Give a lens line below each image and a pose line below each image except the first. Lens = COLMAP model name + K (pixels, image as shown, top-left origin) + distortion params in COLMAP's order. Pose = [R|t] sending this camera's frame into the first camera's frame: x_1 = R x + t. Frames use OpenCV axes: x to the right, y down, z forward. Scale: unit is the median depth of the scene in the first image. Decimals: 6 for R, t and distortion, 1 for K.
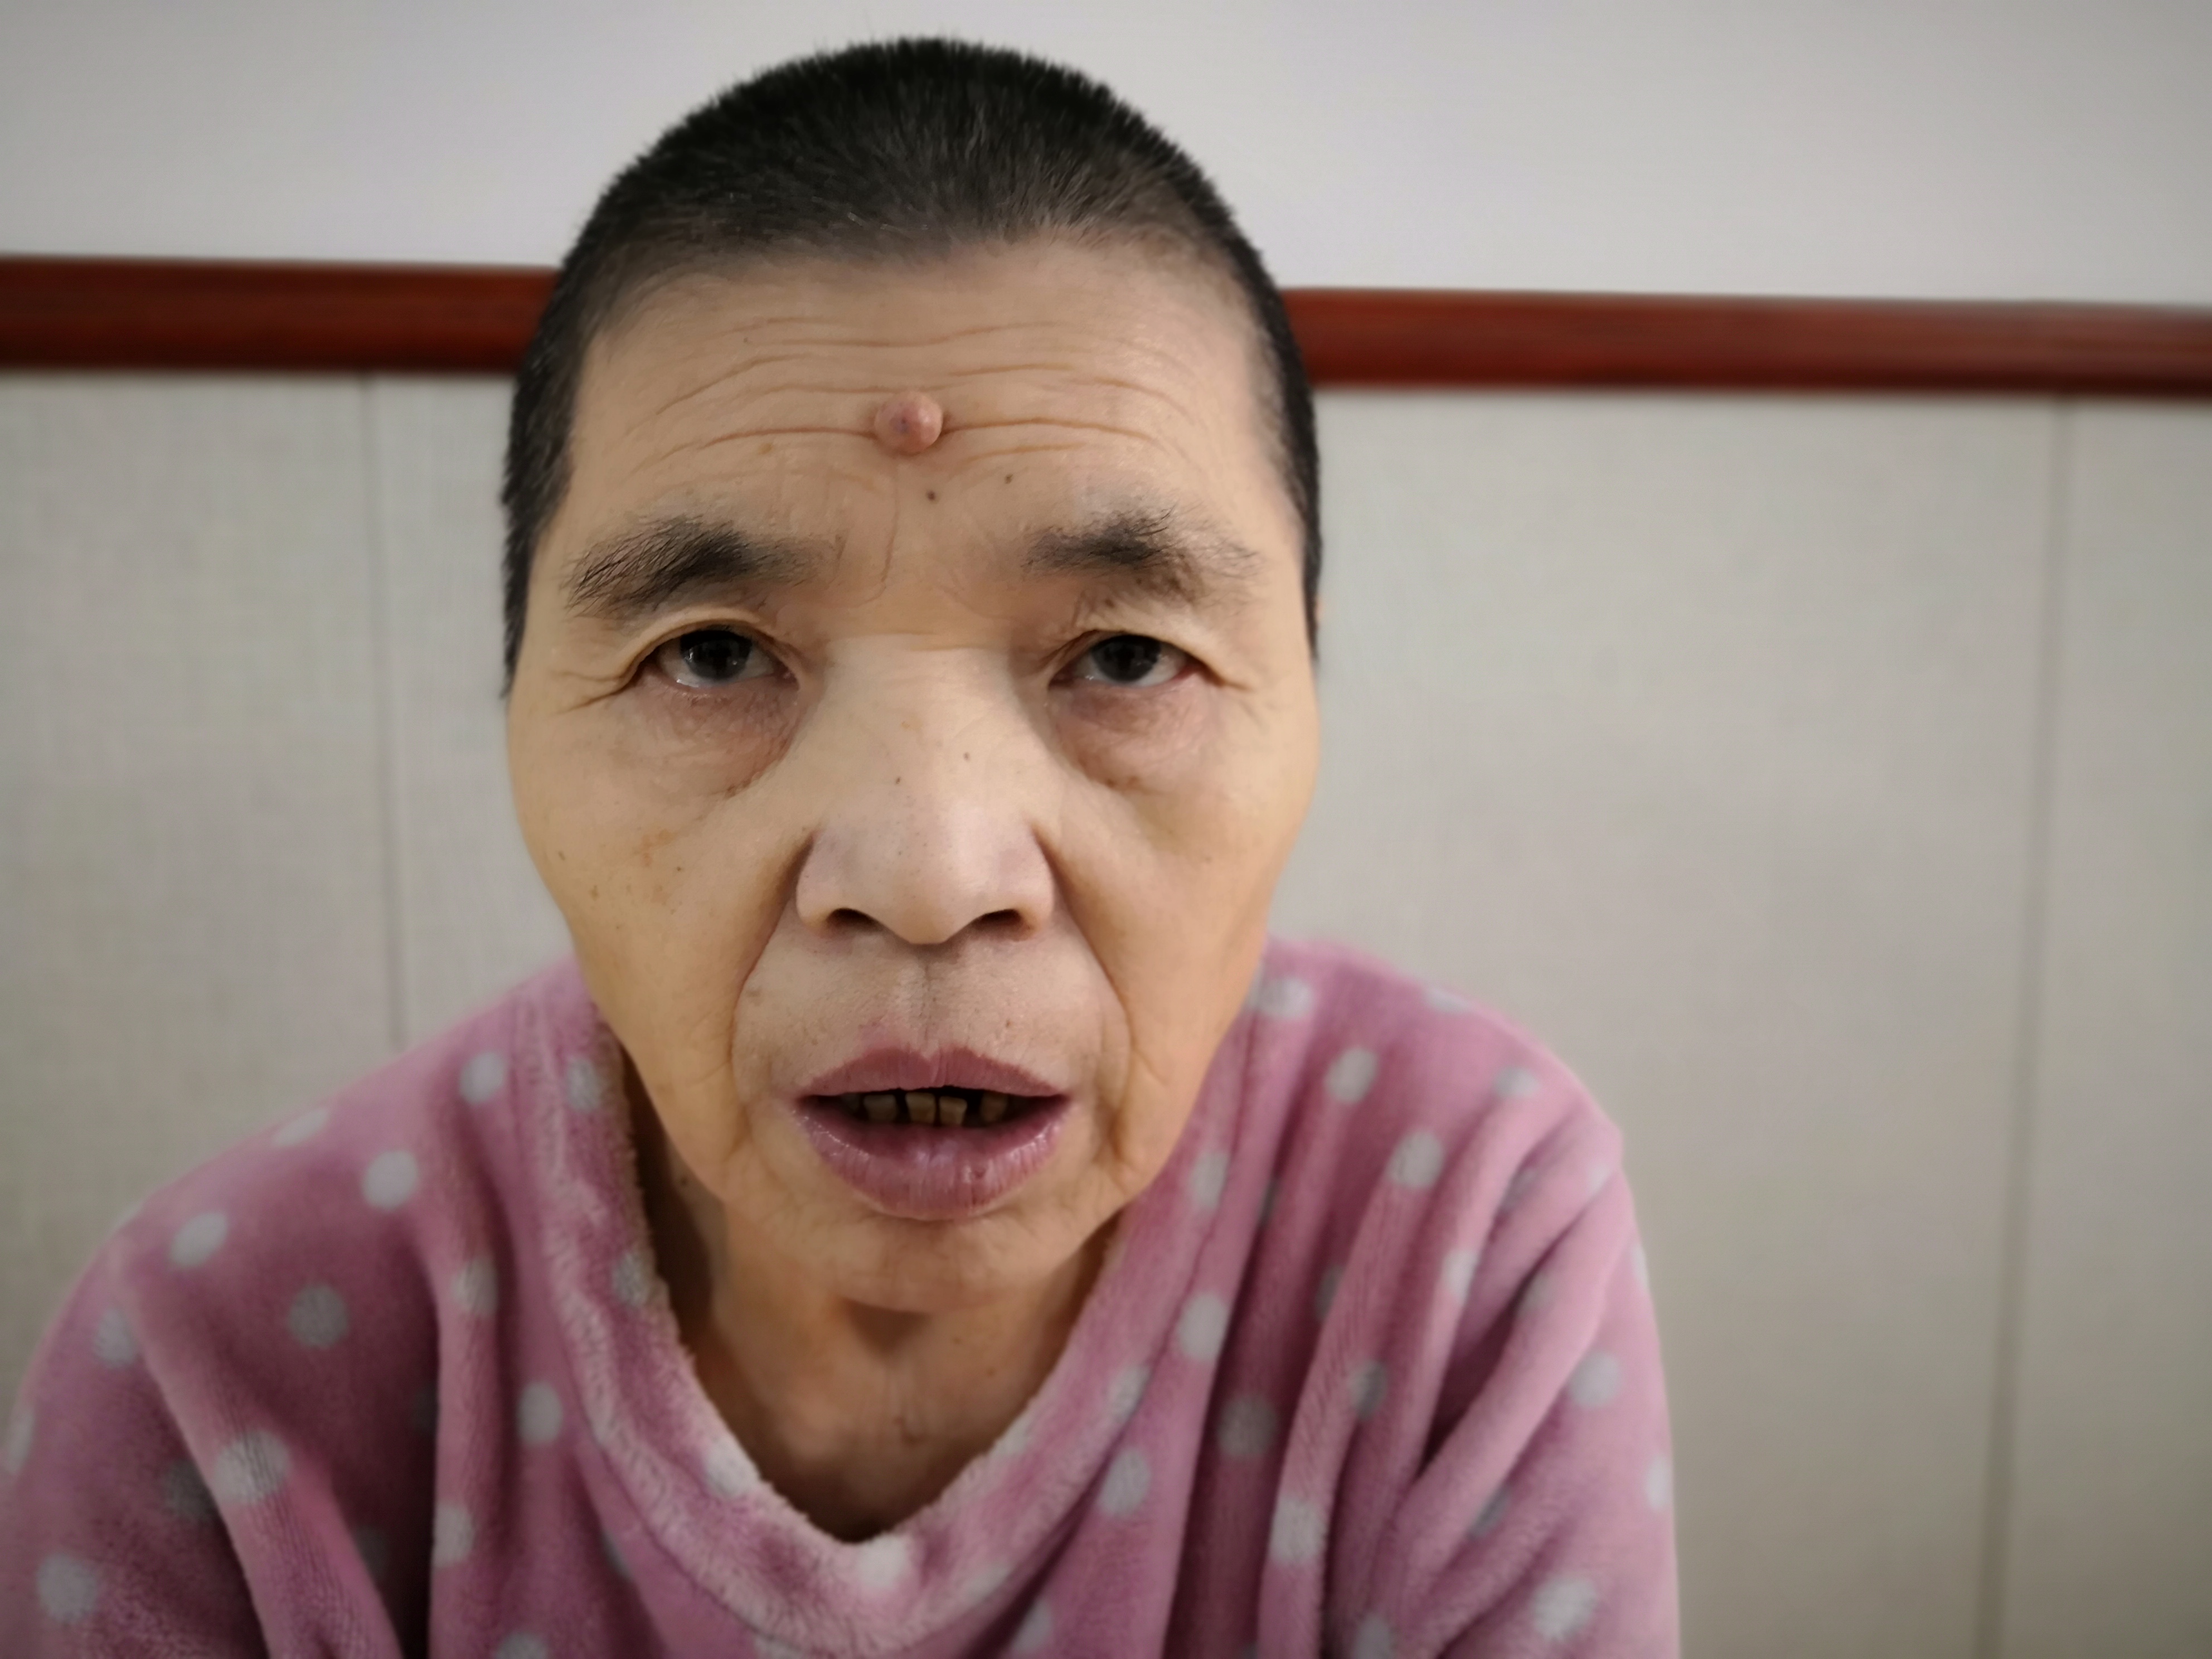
lens RADIAL K [[1685.6, 0, 970.6], [0, 1685.6, 827.1], [0, 0, 1]] dist [-0.000759, -0.020179]
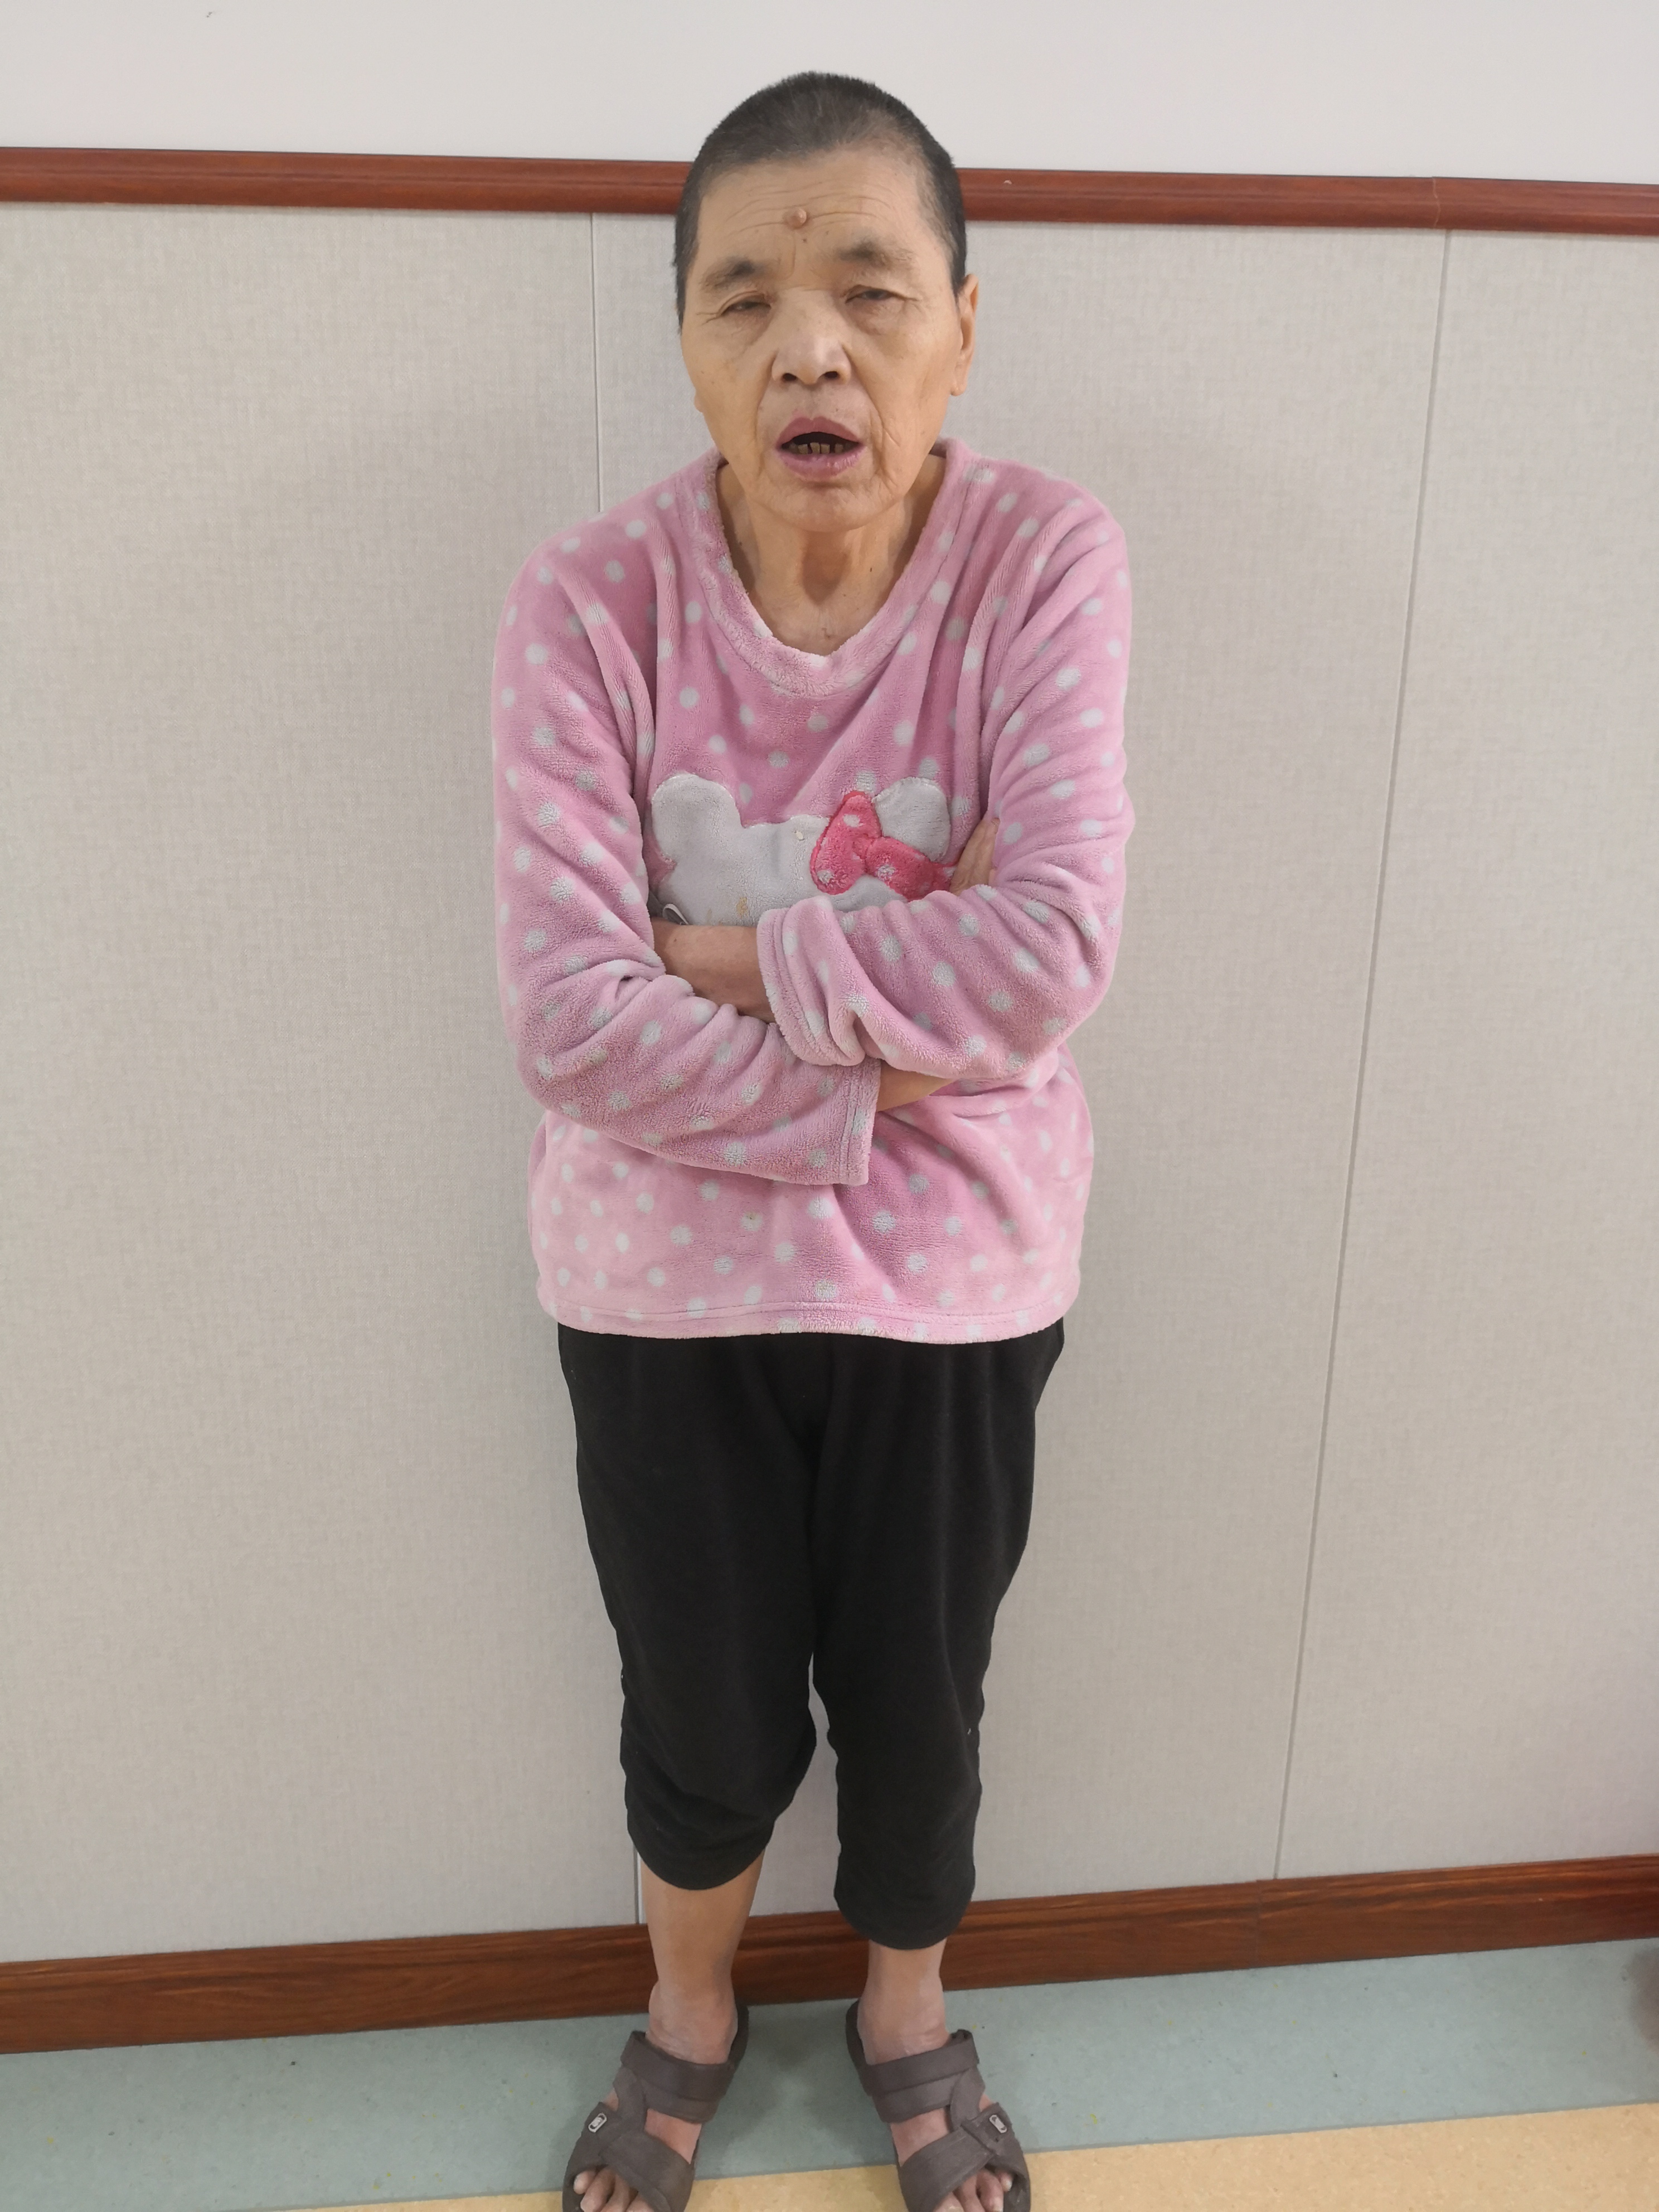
lens RADIAL K [[1742.2, 0, 814.9], [0, 1742.2, 1099.5], [0, 0, 1]] dist [-0.005826, -0.015317]
pose [[0.992759, -0.010899, -0.119631, 0.284915], [0.032954, 0.982380, 0.183968, 0.621218], [0.115518, -0.186578, 0.975625, -1.981680]]
